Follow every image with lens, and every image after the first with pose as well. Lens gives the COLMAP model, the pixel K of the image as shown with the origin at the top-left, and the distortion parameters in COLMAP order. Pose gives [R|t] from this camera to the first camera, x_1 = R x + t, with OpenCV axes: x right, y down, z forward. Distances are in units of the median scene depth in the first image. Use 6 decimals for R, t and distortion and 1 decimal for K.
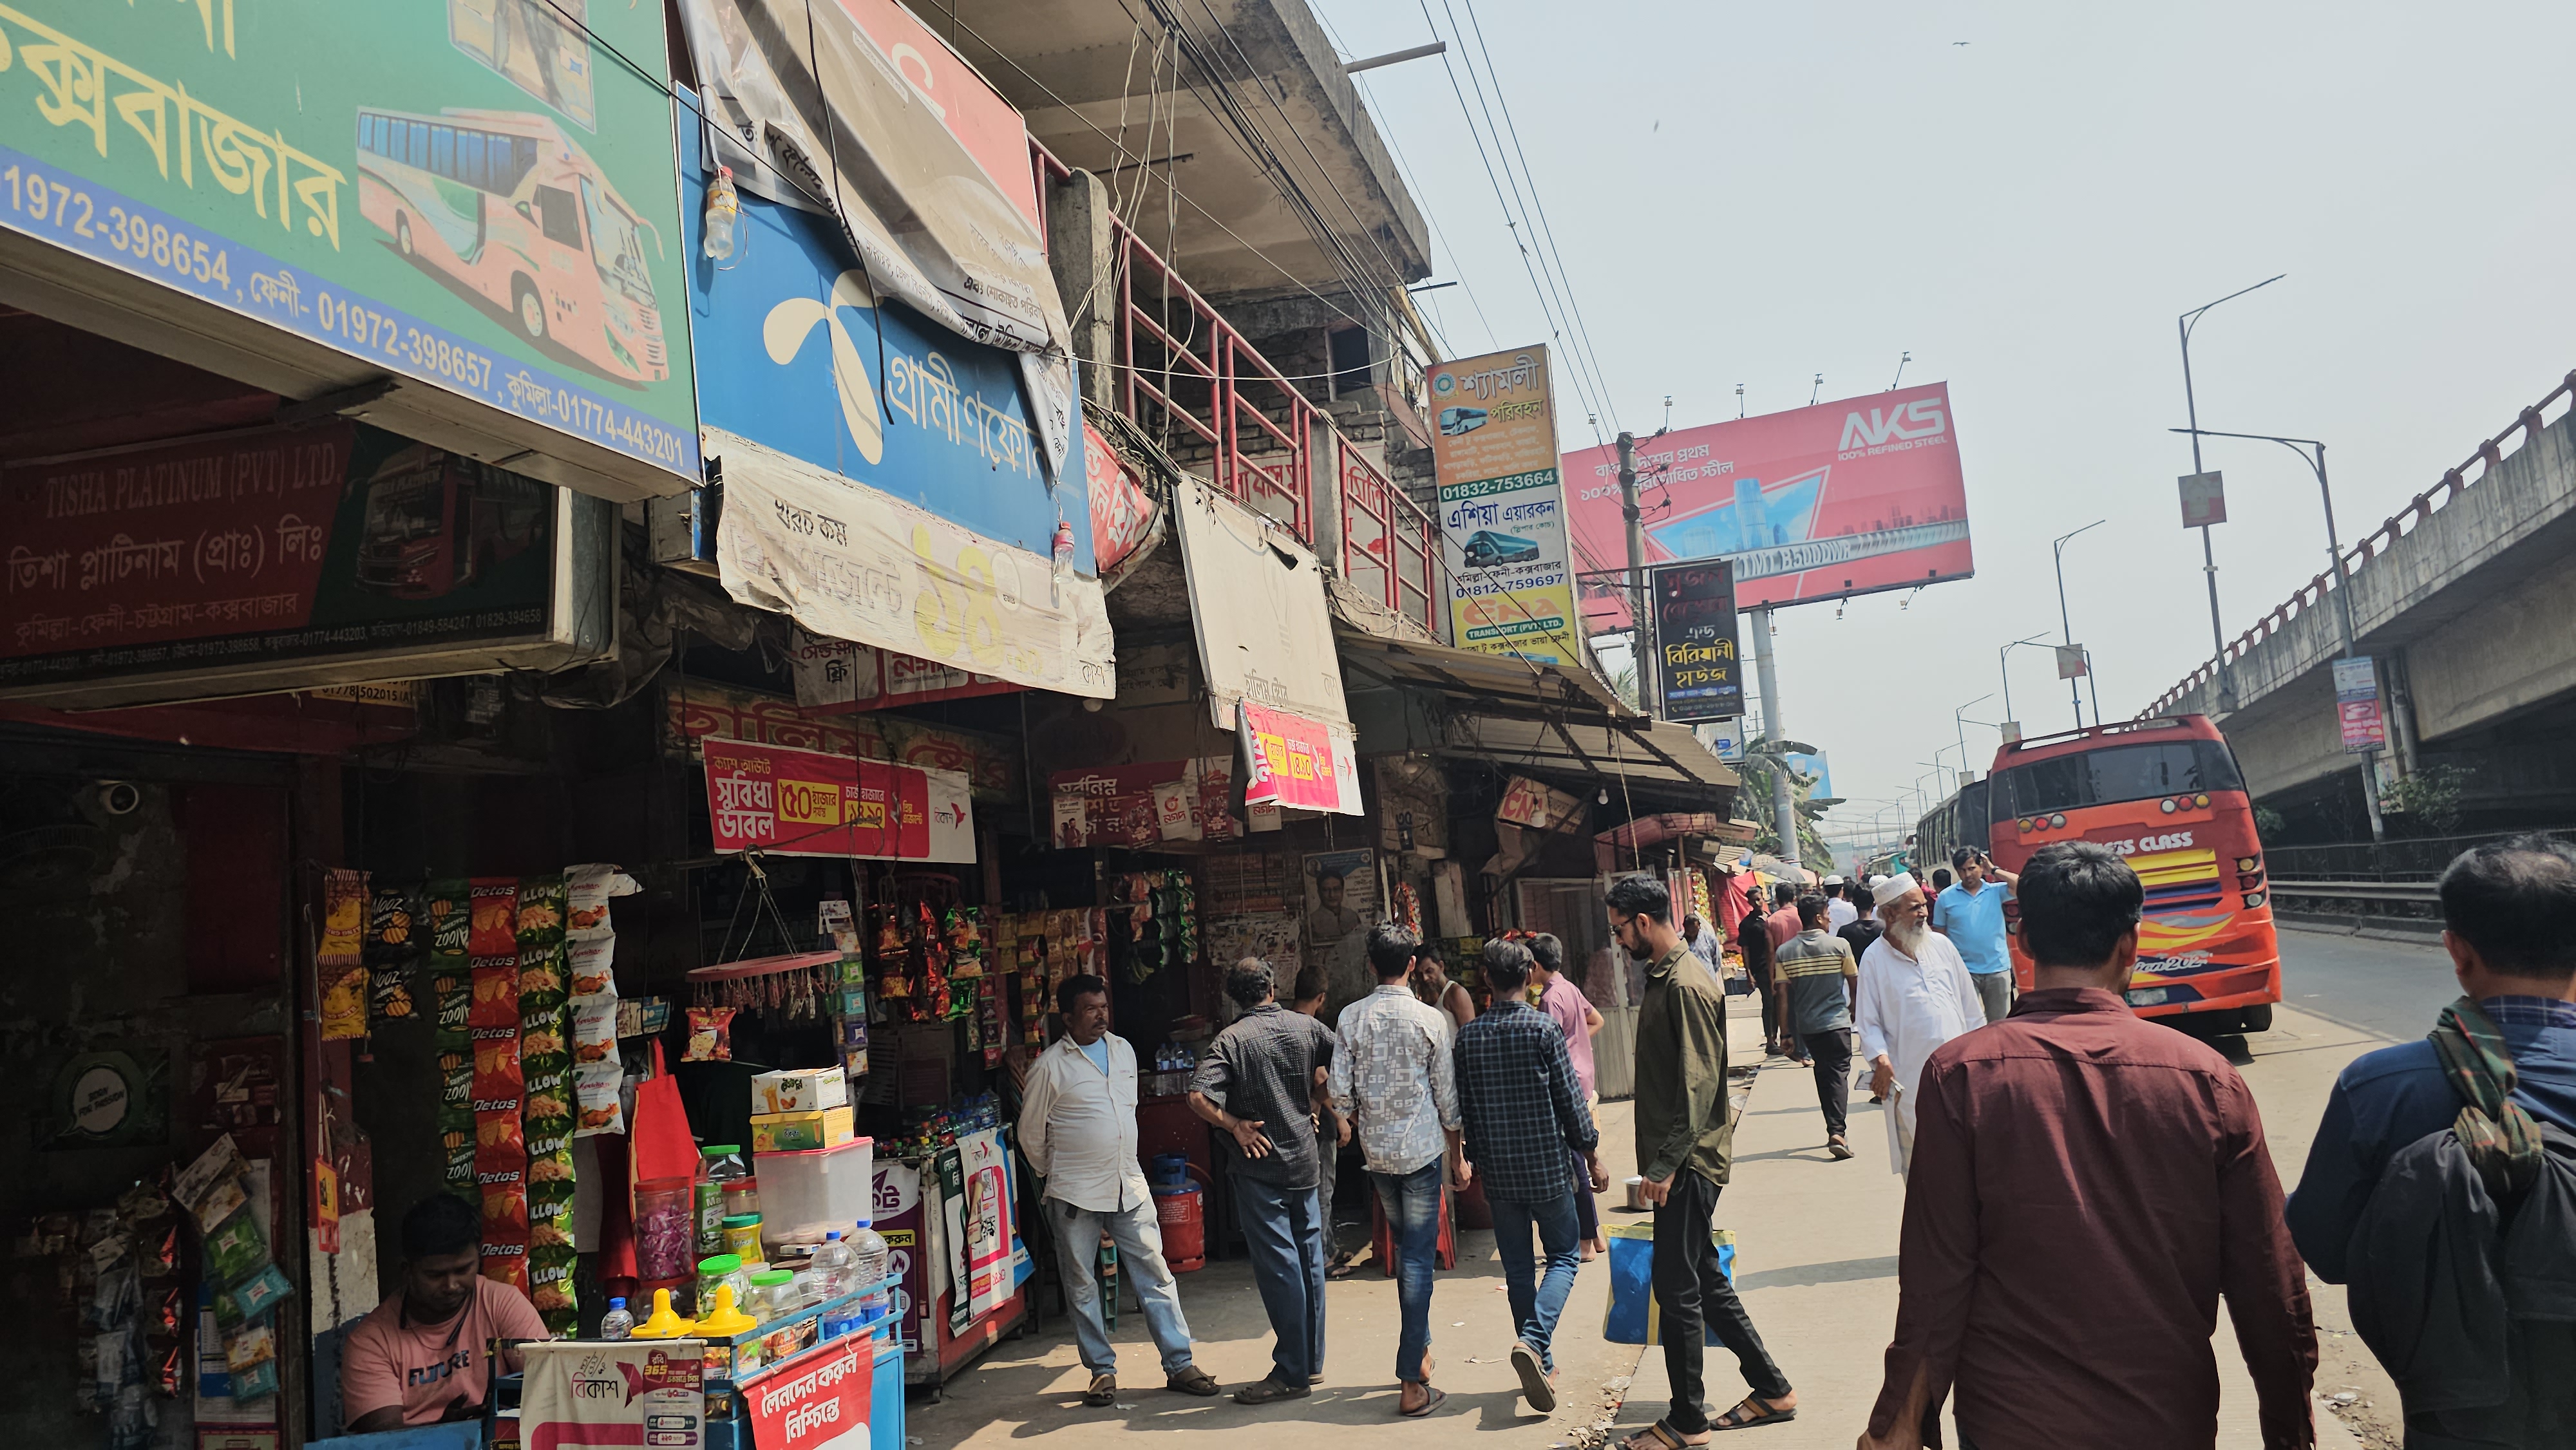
lens RADIAL K [[1680.9, 0, 1345.4], [0, 1680.9, 726.6], [0, 0, 1]] dist [0.098303, -0.112100]
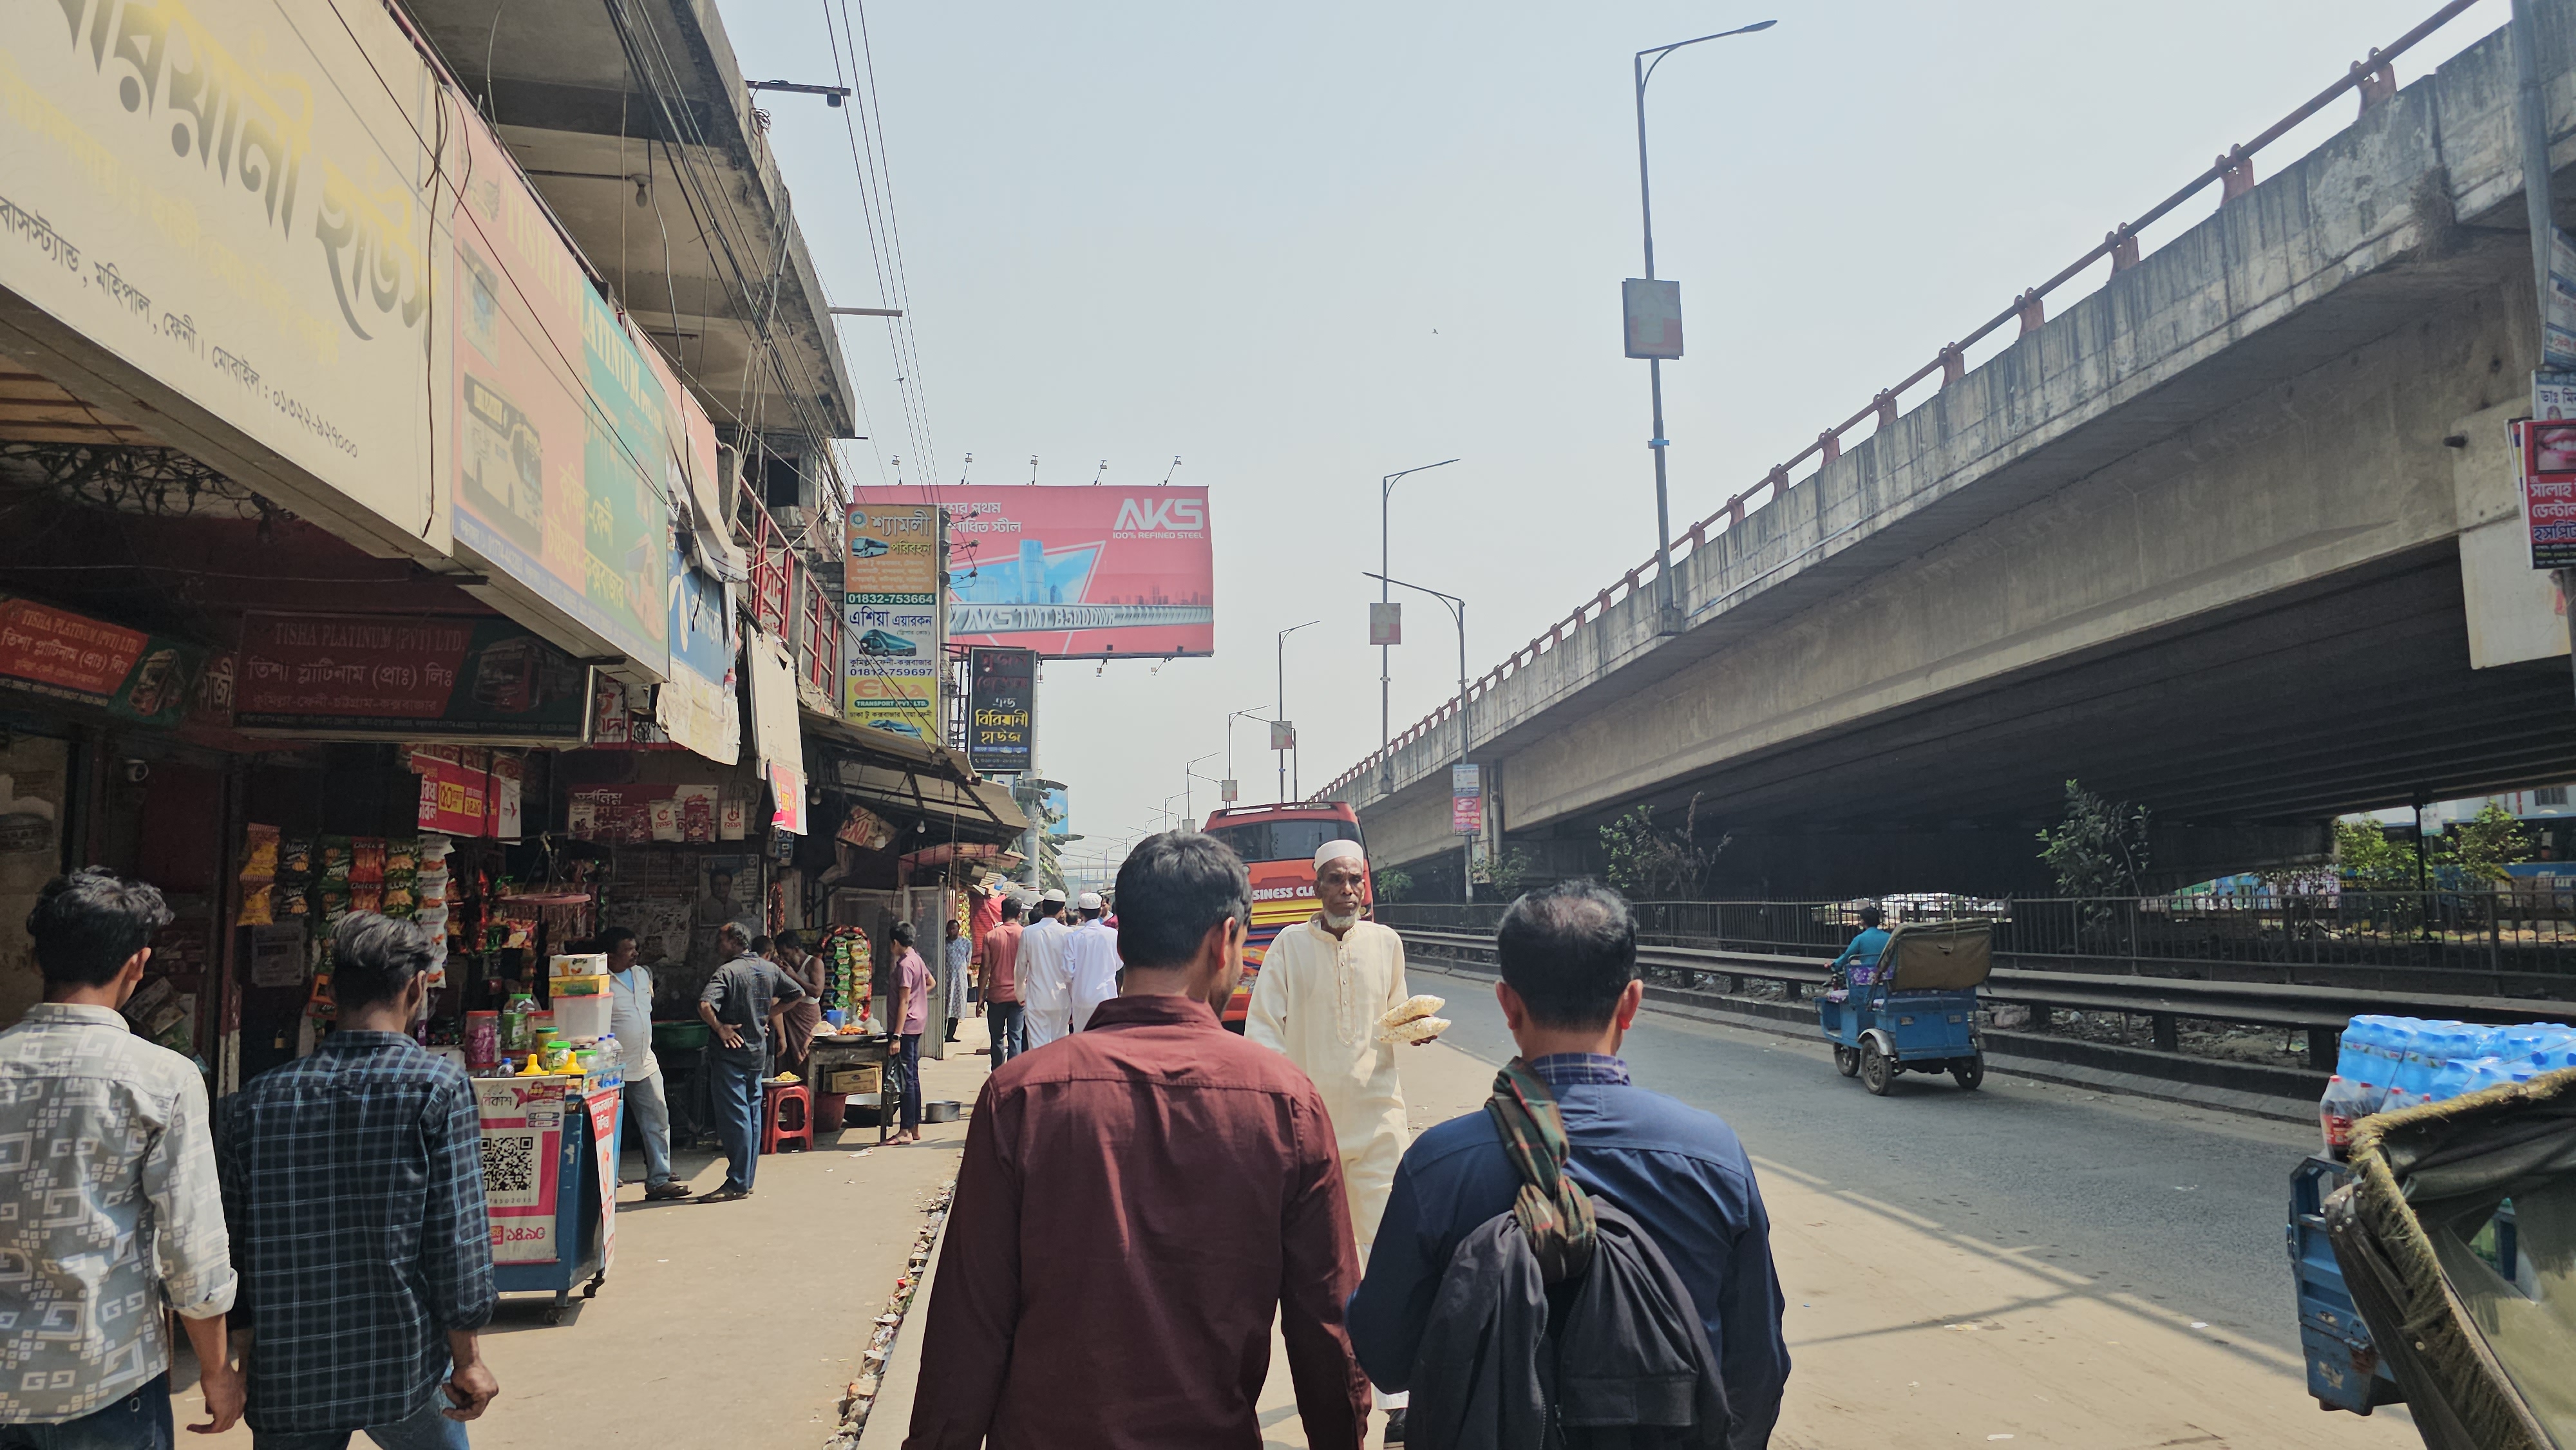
lens RADIAL K [[1680.9, 0, 1345.4], [0, 1680.9, 726.6], [0, 0, 1]] dist [0.098303, -0.112100]
pose [[0.899473, 0.112576, 0.422227, -0.142664], [-0.106141, 0.993594, -0.038803, -0.024321], [-0.423890, -0.009913, 0.905659, -0.396094]]
